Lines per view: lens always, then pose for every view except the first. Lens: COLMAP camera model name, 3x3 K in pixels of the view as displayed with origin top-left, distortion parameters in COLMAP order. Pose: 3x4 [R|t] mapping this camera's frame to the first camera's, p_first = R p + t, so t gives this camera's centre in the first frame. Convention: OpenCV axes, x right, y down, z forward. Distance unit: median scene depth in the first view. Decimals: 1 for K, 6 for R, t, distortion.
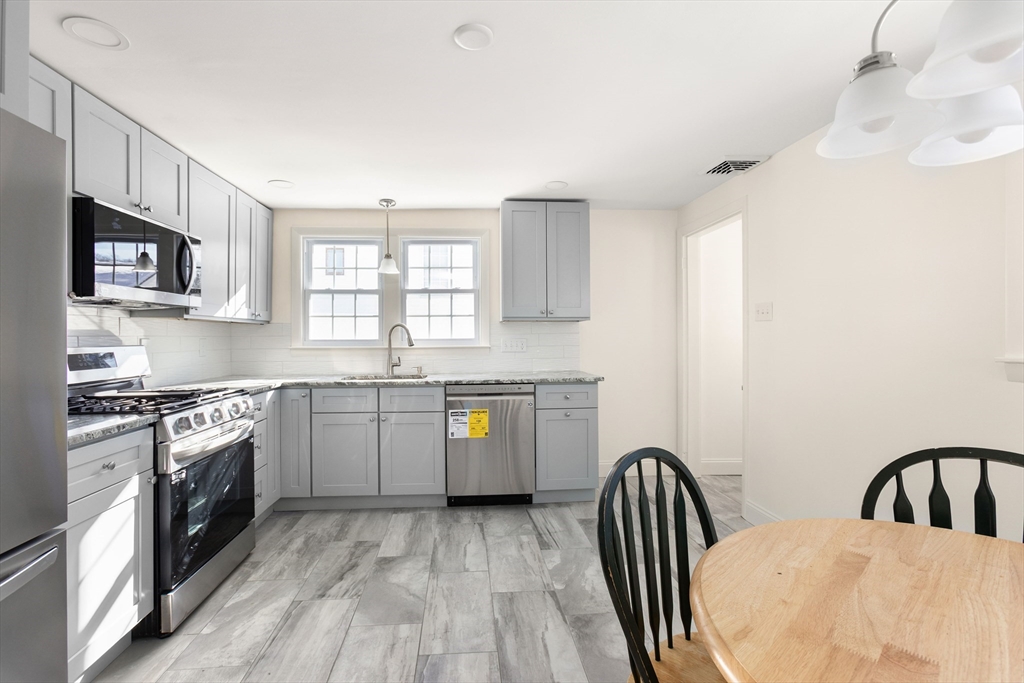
lens RADIAL K [[464.2, 0, 505.5], [0, 464.2, 334.5], [0, 0, 1]] dist [-0.005177, -0.000504]
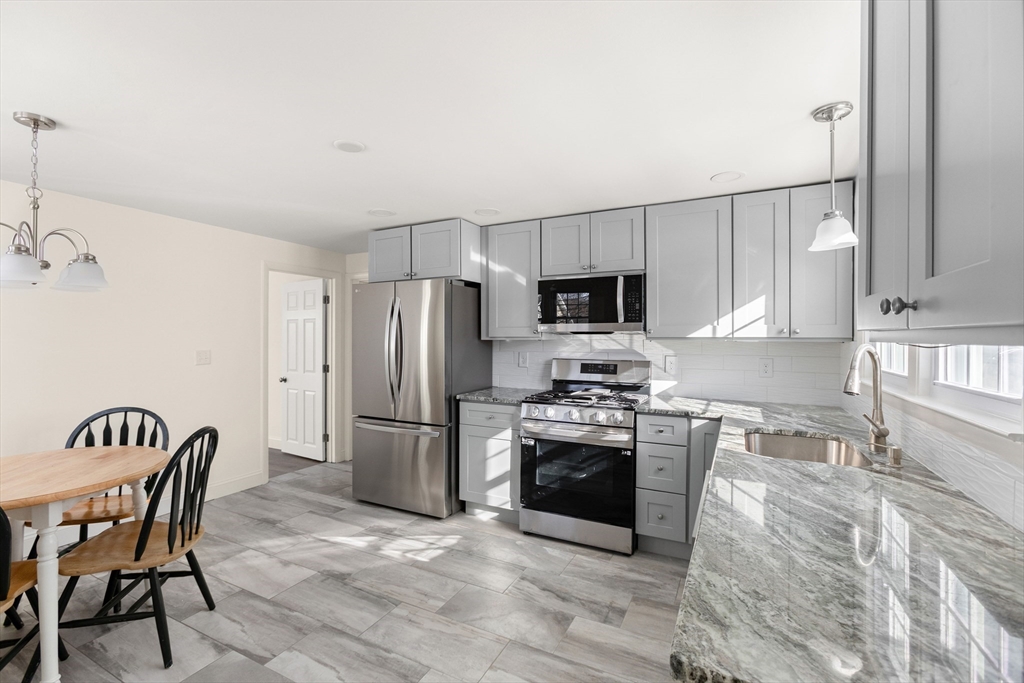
lens RADIAL K [[464.2, 0, 504.0], [0, 464.2, 341.2], [0, 0, 1]] dist [-0.005177, -0.000504]
pose [[-0.556837, 0.006996, -0.830592, 0.543446], [0.003233, 0.999975, 0.006255, -0.043363], [0.830615, 0.000798, -0.556846, 1.443580]]
